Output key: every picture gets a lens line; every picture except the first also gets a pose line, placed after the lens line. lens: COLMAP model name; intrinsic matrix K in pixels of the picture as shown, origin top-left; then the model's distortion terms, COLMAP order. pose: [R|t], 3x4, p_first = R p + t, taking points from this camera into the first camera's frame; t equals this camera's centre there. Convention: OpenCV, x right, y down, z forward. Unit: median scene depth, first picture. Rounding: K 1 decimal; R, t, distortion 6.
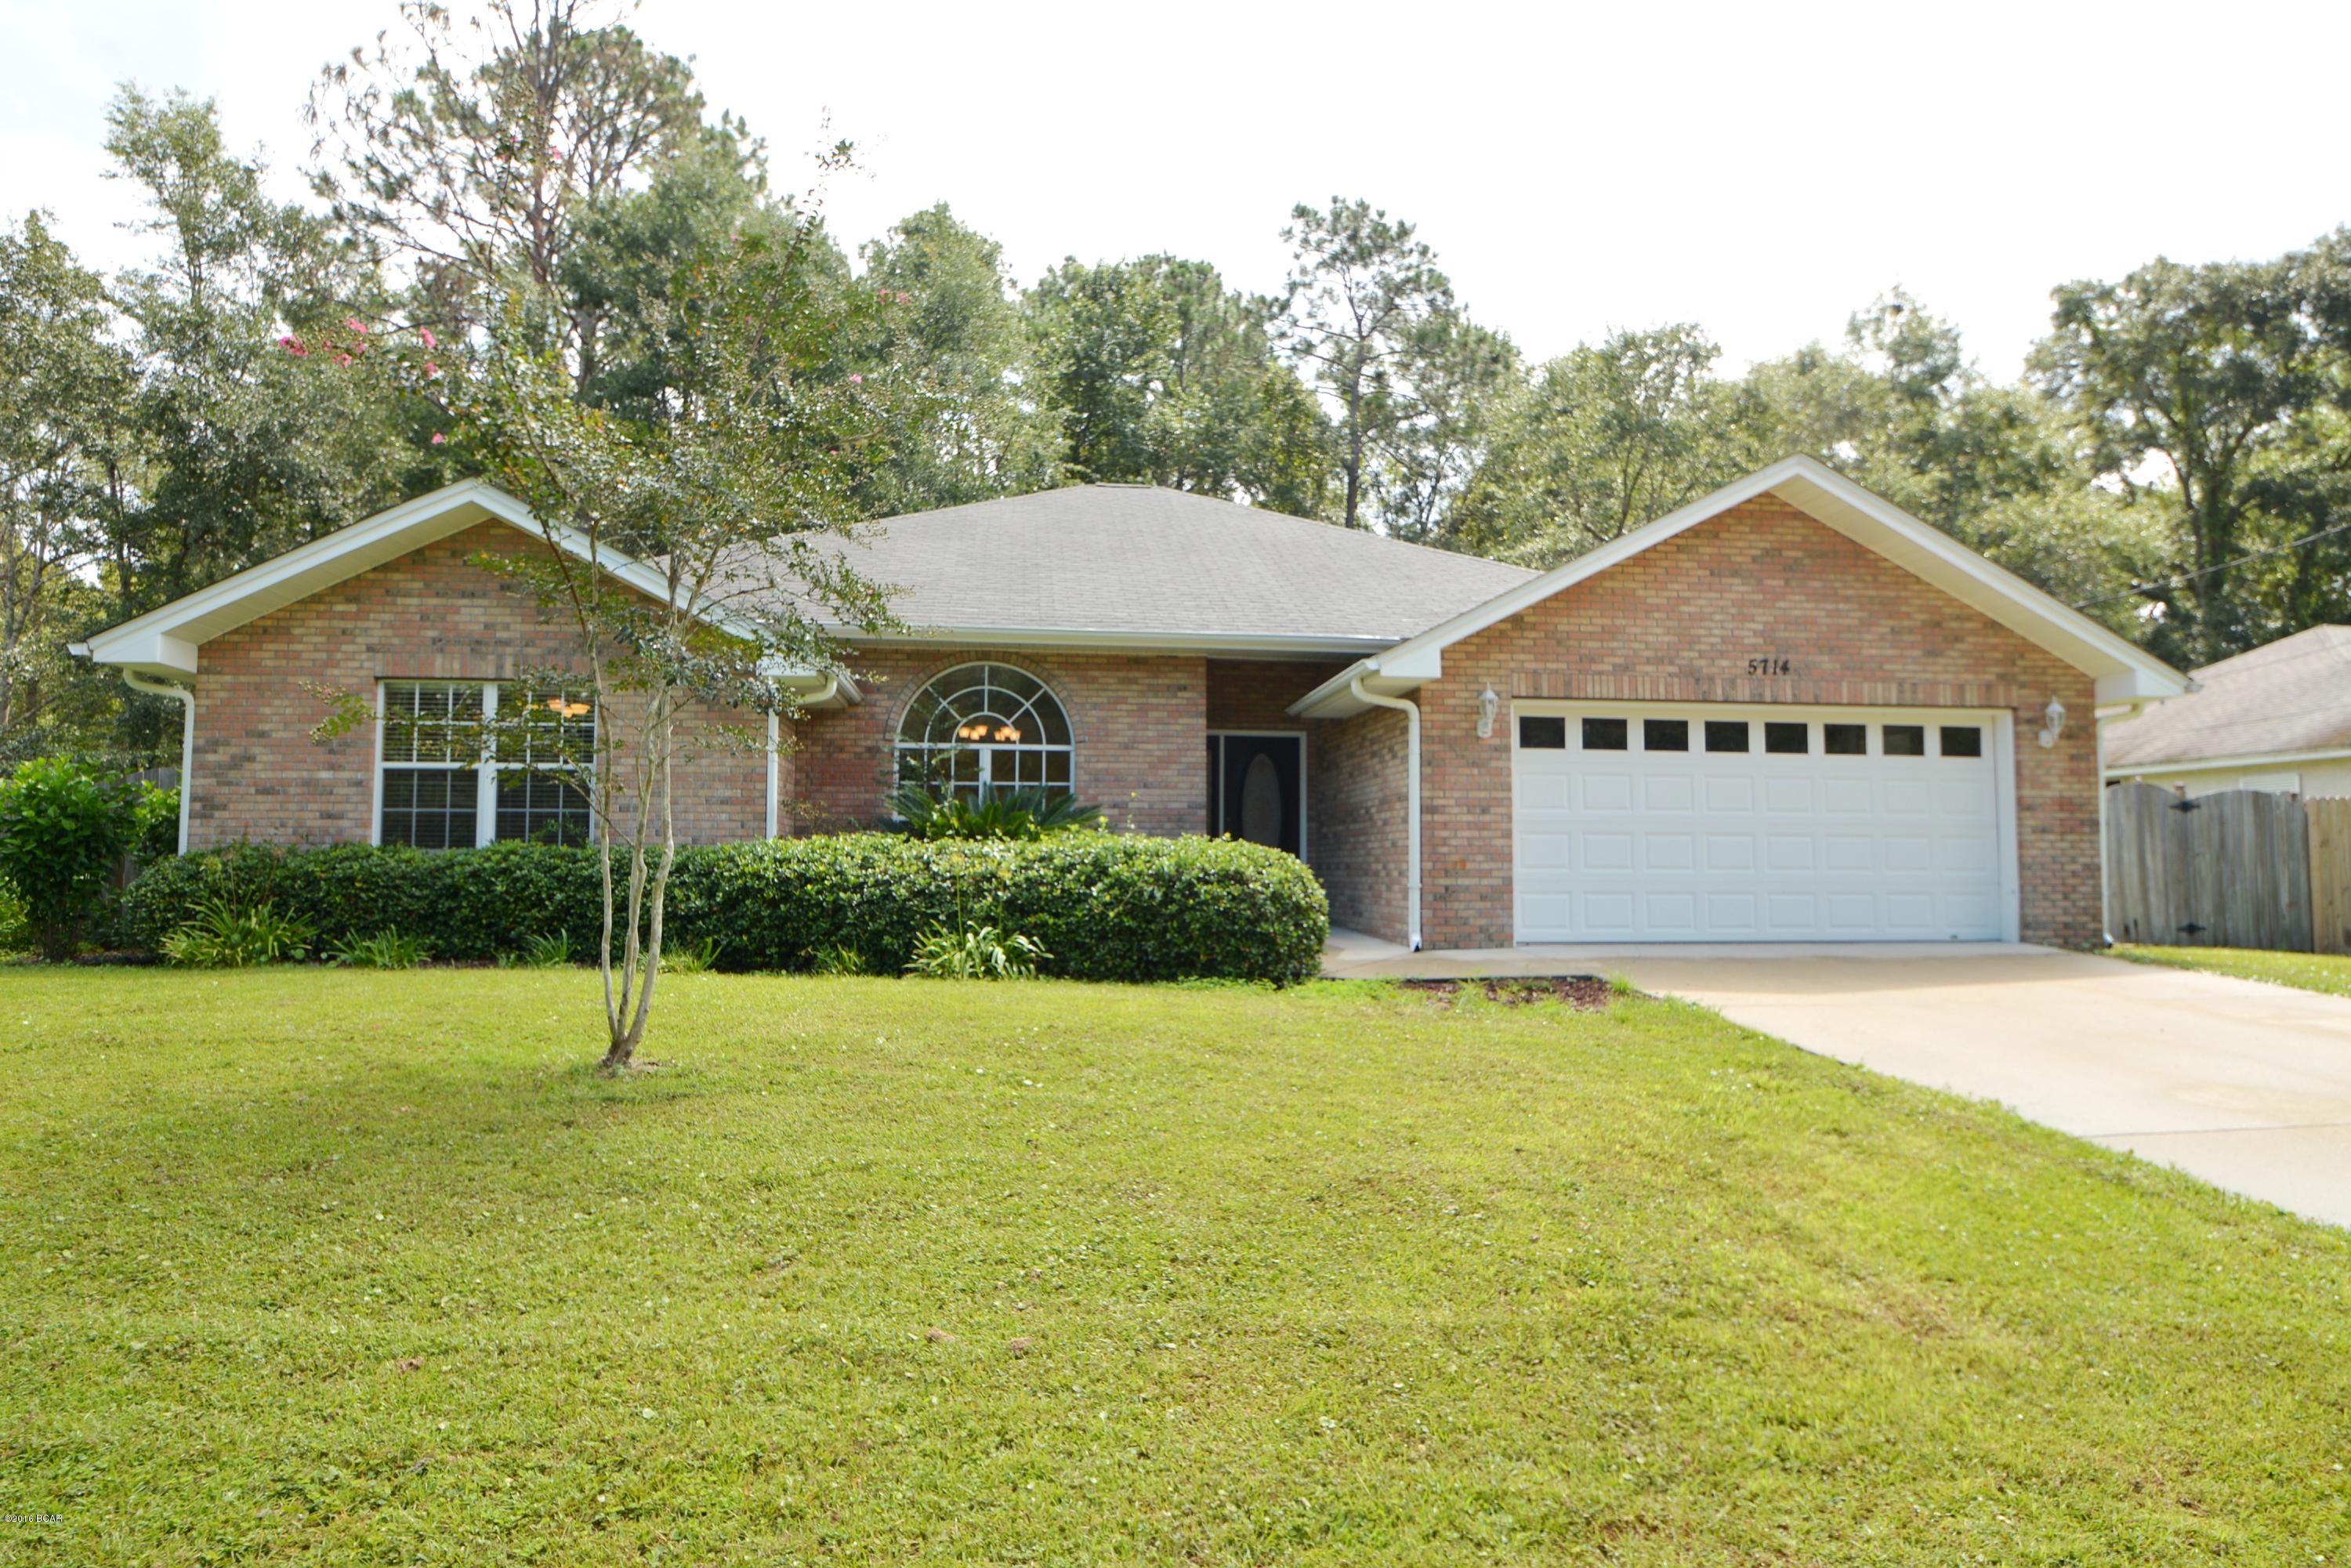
lens RADIAL K [[1339.8, 0, 1174.2], [0, 1339.8, 787.9], [0, 0, 1]] dist [-0.016717, -0.013988]
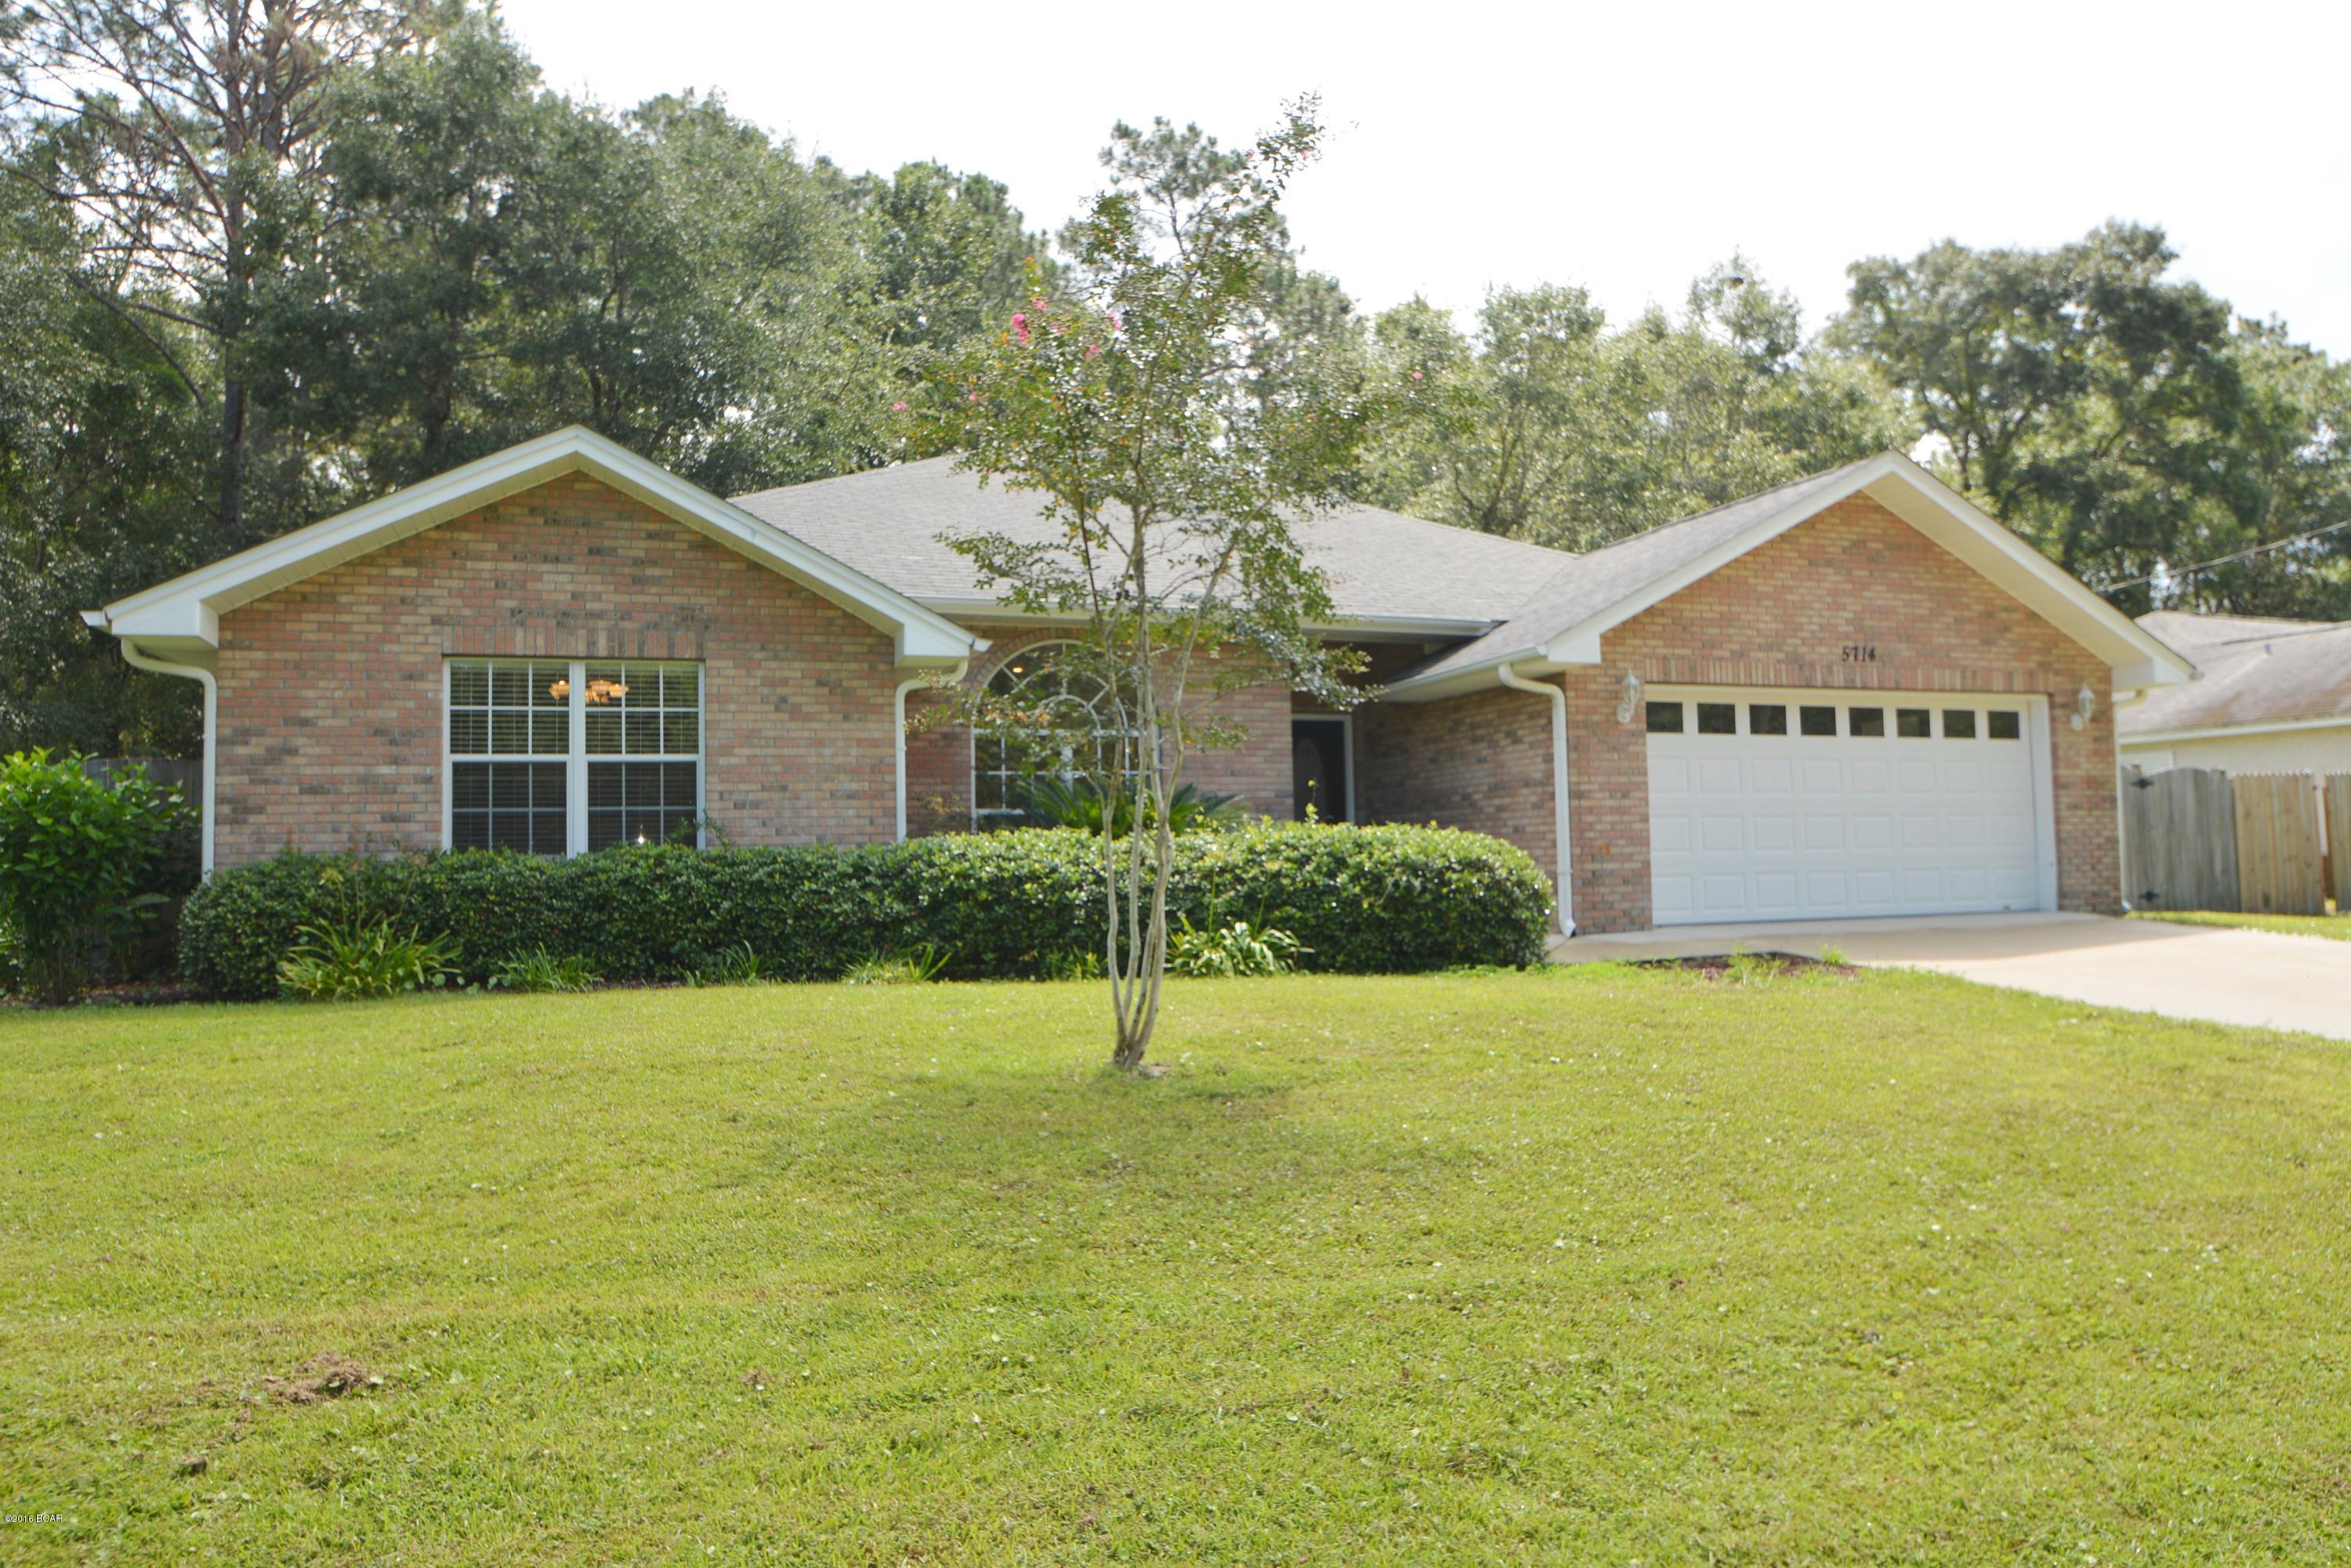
lens RADIAL K [[1545.5, 0, 1178.3], [0, 1545.5, 787.2], [0, 0, 1]] dist [-0.041359, 0.002638]
pose [[0.975793, -0.011607, 0.218387, -0.329087], [0.009875, 0.999911, 0.009021, -0.002434], [-0.218473, -0.006646, 0.975820, -0.052349]]
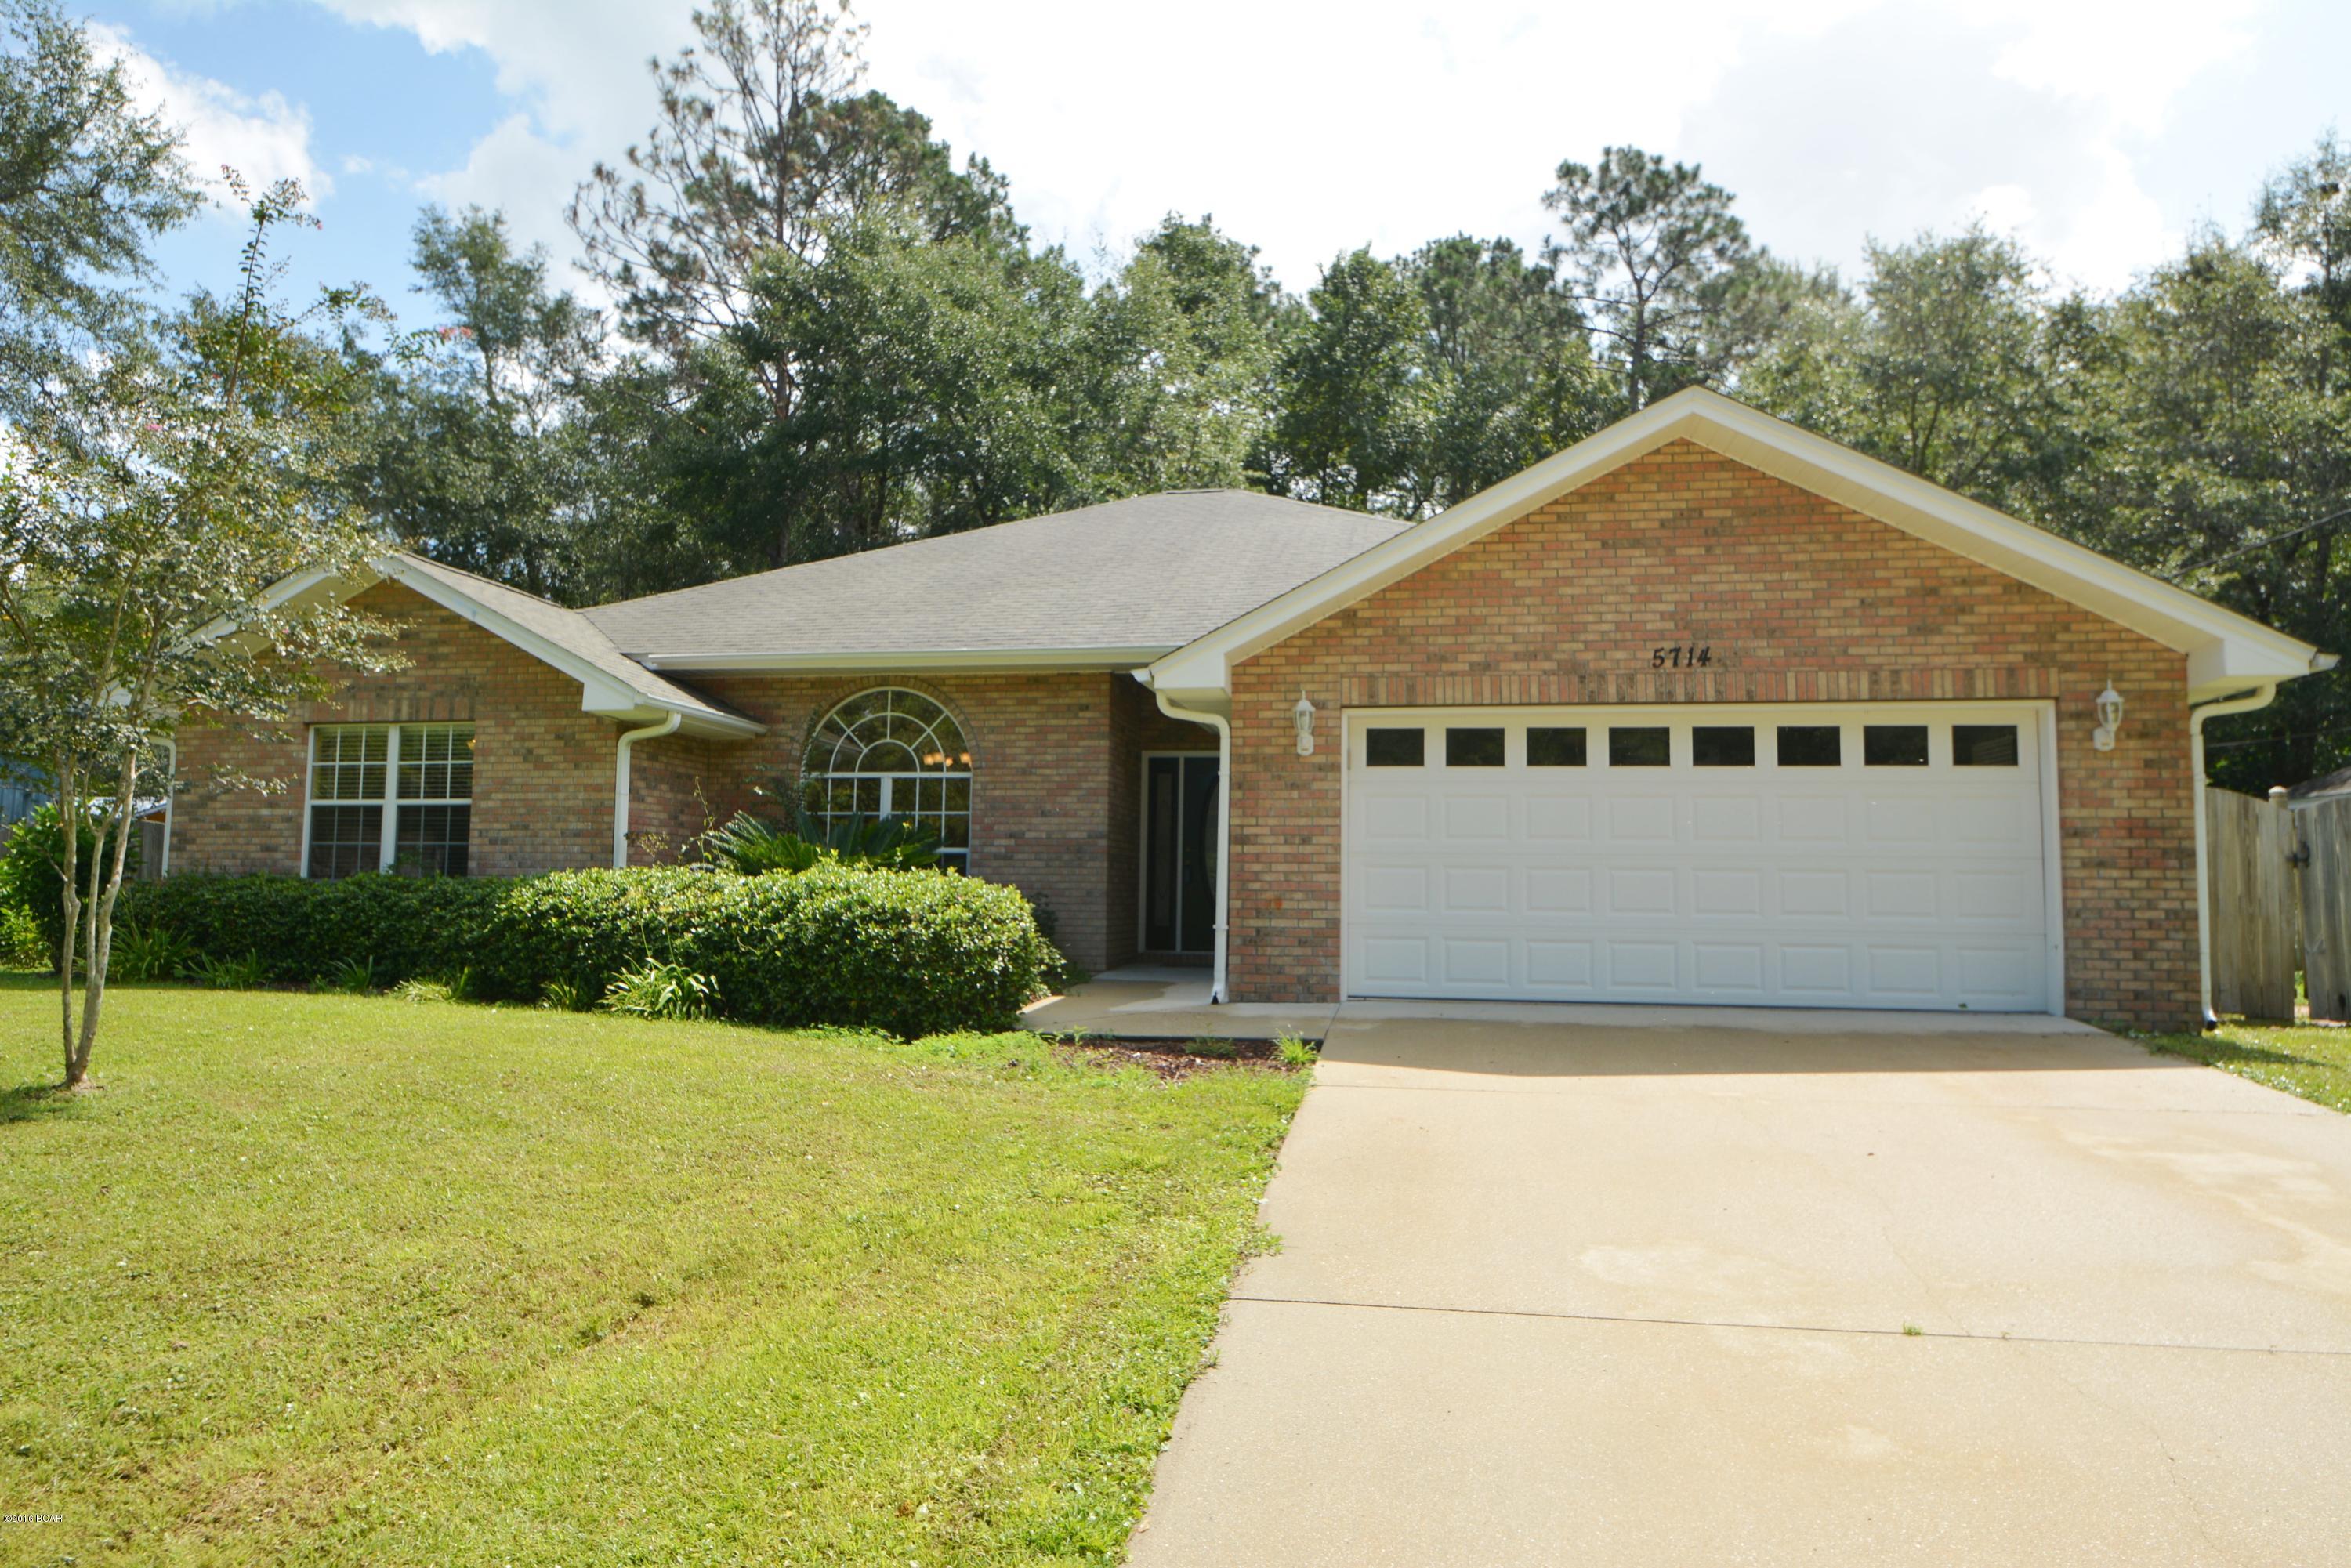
lens RADIAL K [[1394.2, 0, 1168.7], [0, 1394.2, 786.3], [0, 0, 1]] dist [-0.025542, -0.005858]
pose [[0.951722, -0.015510, -0.306568, 0.399060], [0.009832, 0.999750, -0.020057, -0.000672], [0.306802, 0.016074, 0.951637, 0.119982]]
